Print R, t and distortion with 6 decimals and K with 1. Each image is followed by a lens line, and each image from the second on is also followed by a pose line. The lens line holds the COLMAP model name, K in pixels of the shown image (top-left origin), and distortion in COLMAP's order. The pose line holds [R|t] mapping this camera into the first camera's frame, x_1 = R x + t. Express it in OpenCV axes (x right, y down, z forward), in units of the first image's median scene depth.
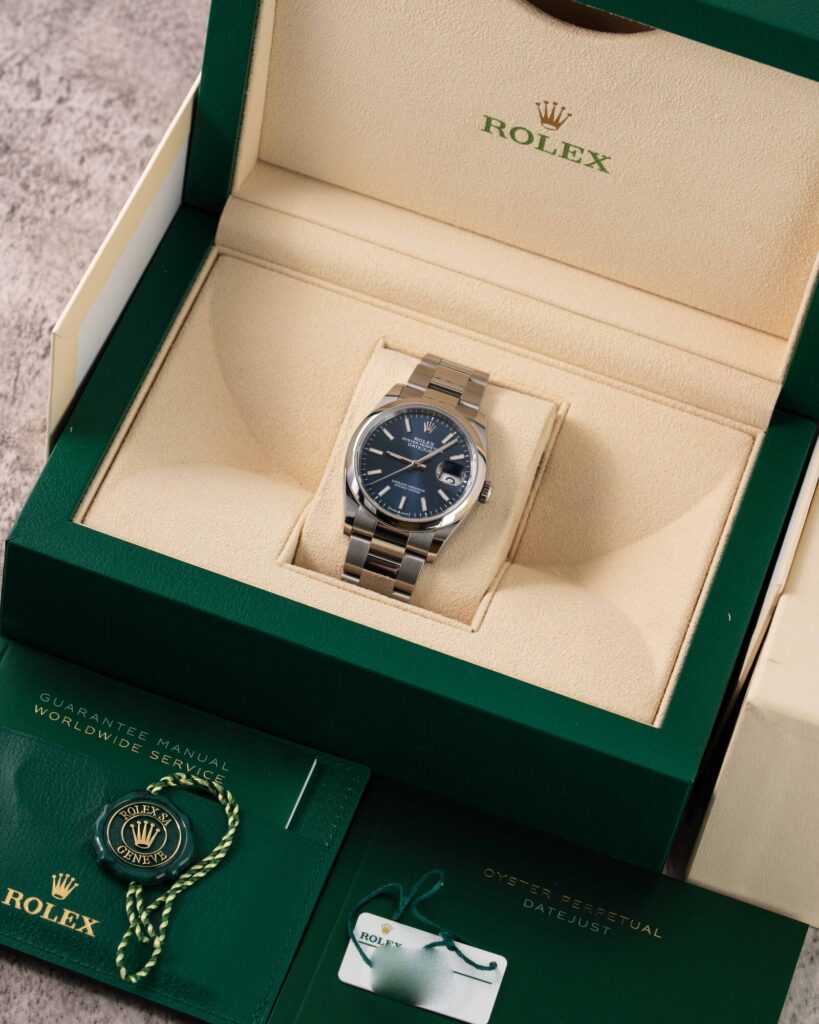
lens RADIAL K [[4384.8, 0, 409.5], [0, 4384.8, 512.0], [0, 0, 1]] dist [-0.097401, -5.206687]
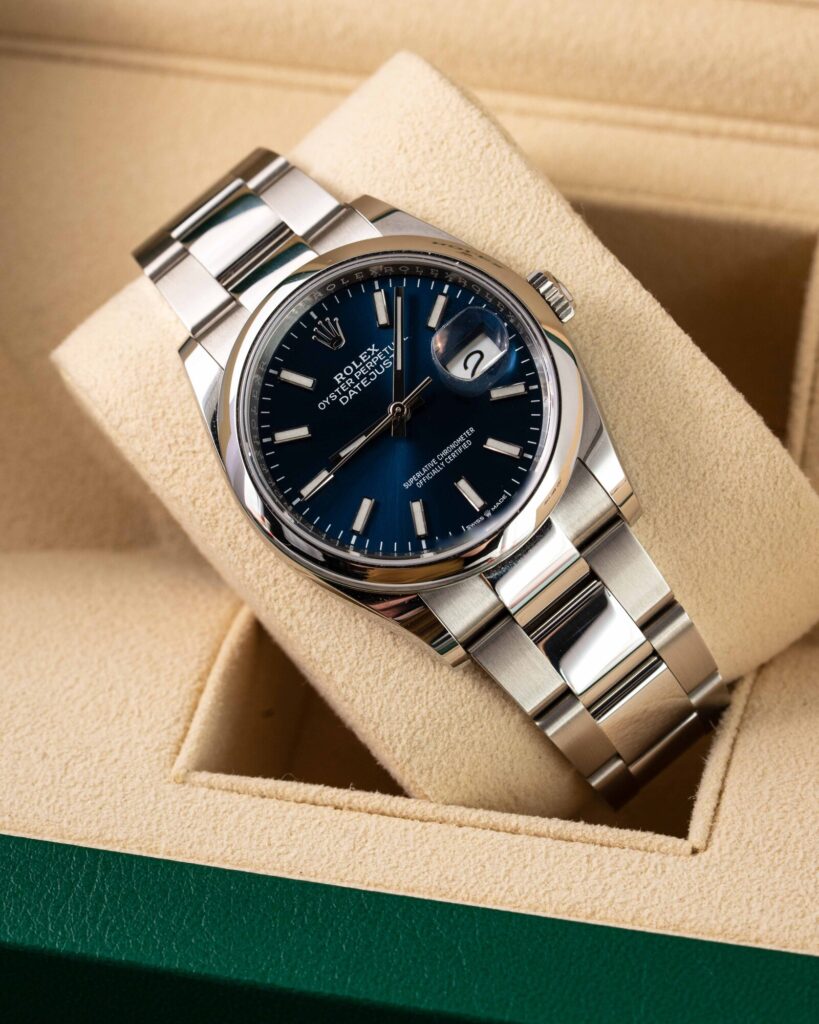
lens RADIAL K [[4931.7, 0, 409.5], [0, 4931.7, 512.0], [0, 0, 1]] dist [-0.322844, -1.815666]
pose [[0.973841, -0.203543, -0.101014, 0.038925], [0.204902, 0.978777, 0.003150, -0.008418], [0.098229, -0.023766, 0.994880, 0.552473]]
